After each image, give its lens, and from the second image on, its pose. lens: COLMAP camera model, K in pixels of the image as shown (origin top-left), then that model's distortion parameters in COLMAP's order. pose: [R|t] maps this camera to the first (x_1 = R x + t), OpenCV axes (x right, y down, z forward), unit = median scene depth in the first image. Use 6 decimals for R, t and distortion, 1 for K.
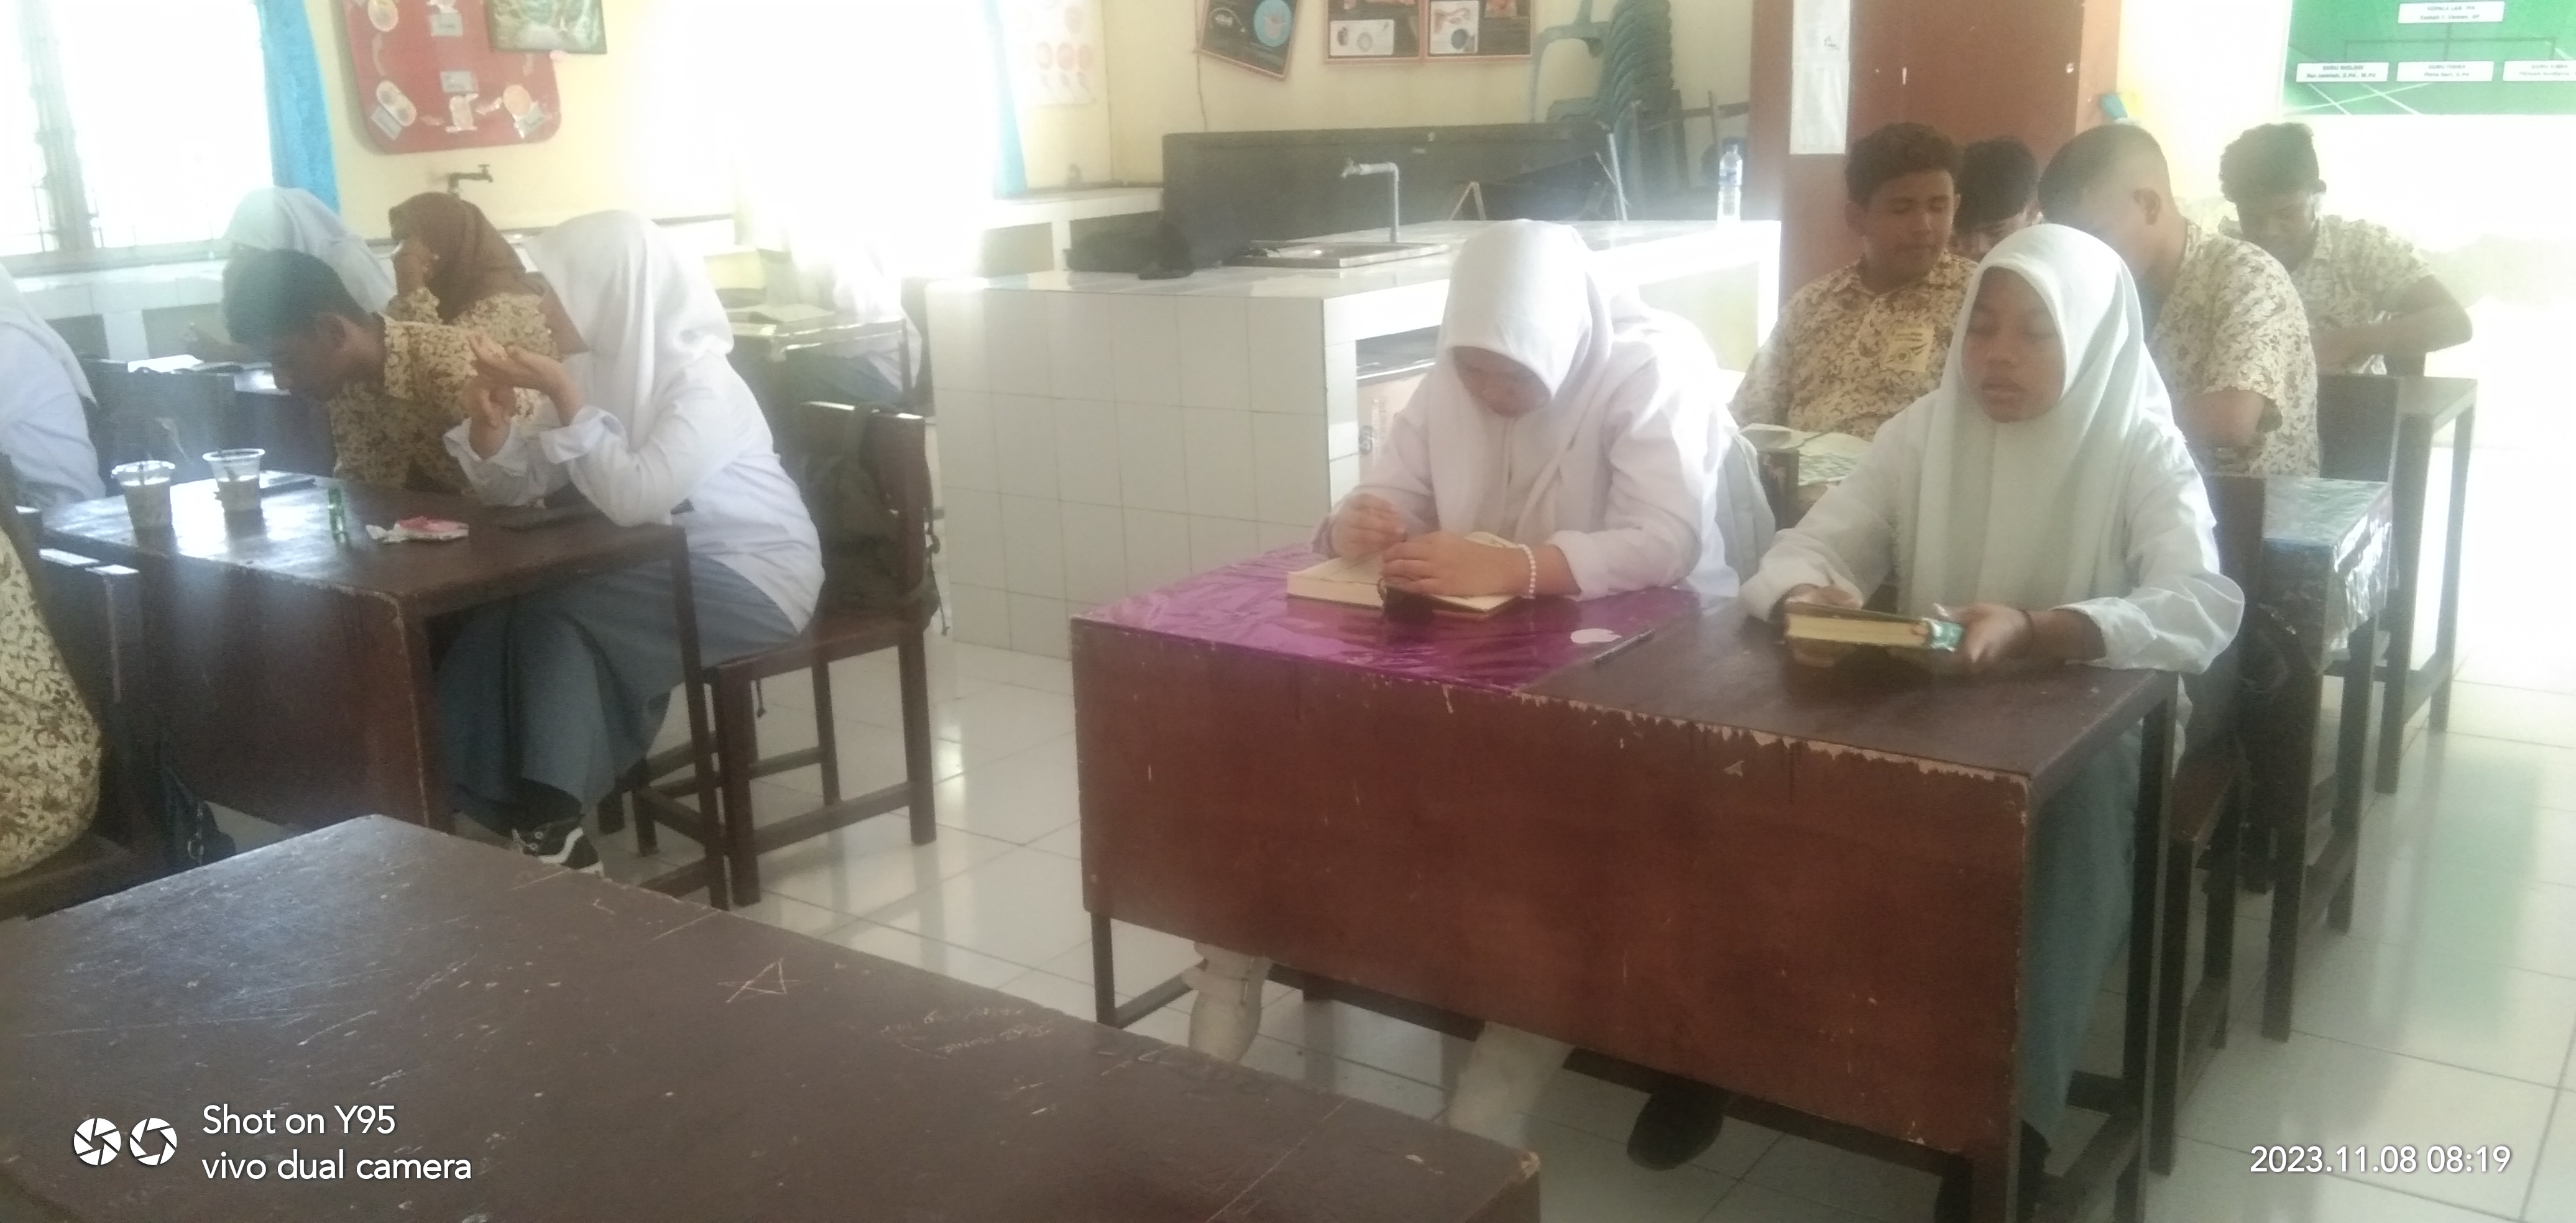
lens RADIAL K [[1983.7, 0, 1288.0], [0, 1983.7, 611.5], [0, 0, 1]] dist [0.004538, -0.076684]
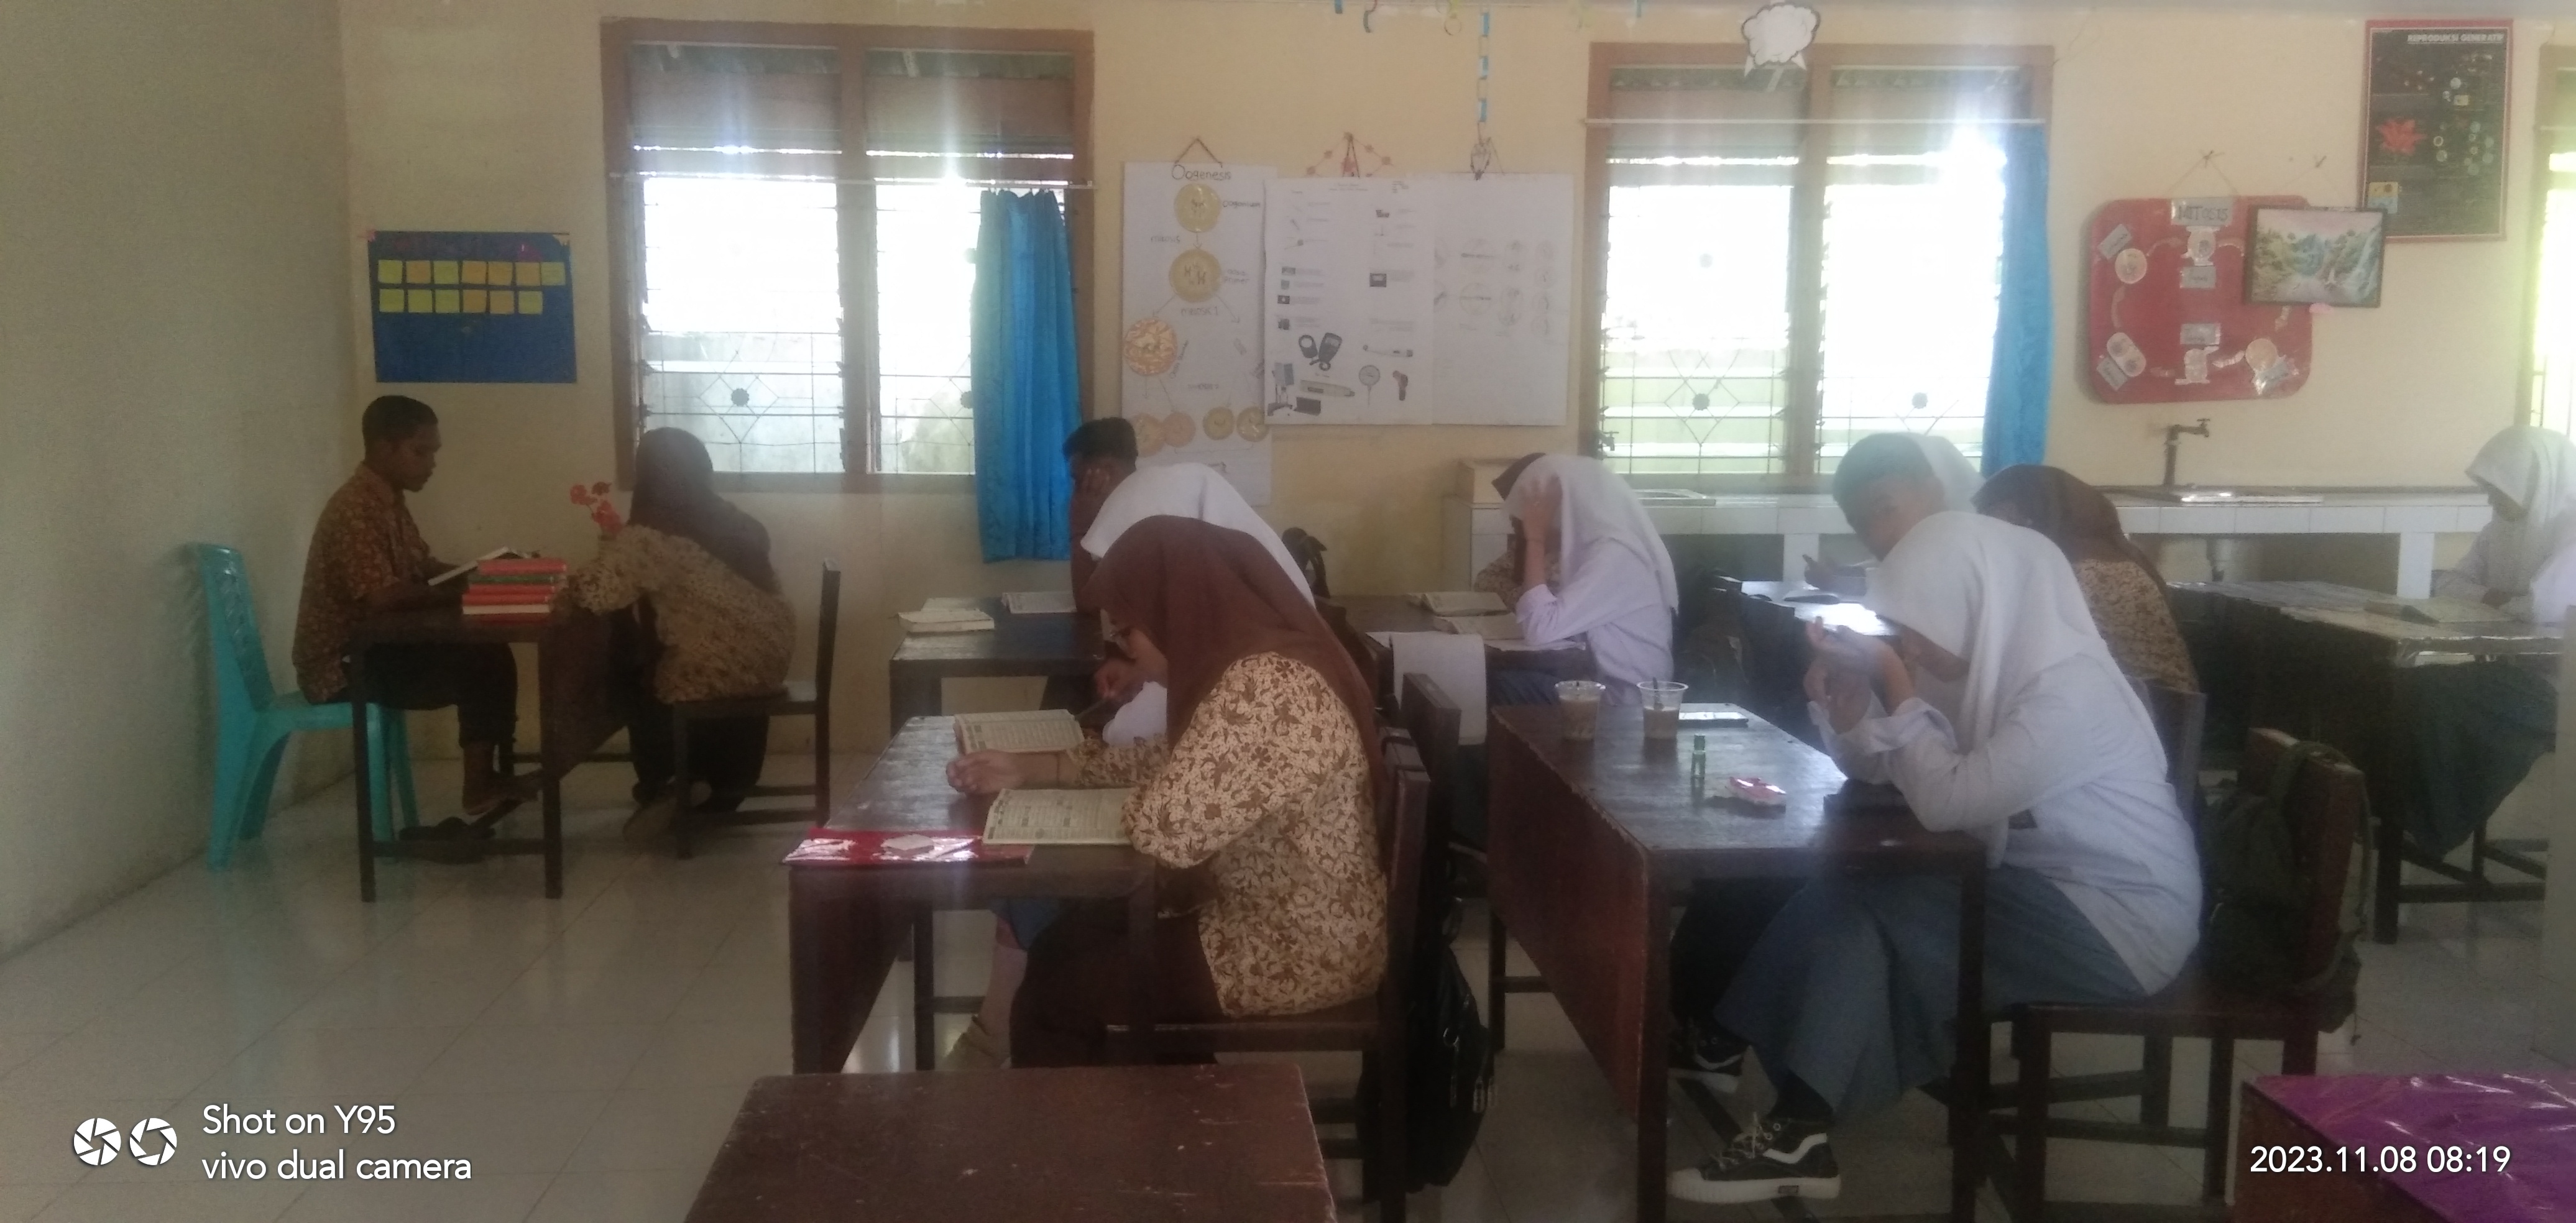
lens RADIAL K [[1971.3, 0, 1288.0], [0, 1971.3, 611.5], [0, 0, 1]] dist [-0.080243, 0.000753]
pose [[0.582150, 0.123699, -0.803617, 0.106203], [-0.209750, 0.977754, -0.001442, -0.040190], [0.785561, 0.169398, 0.595145, 0.106508]]
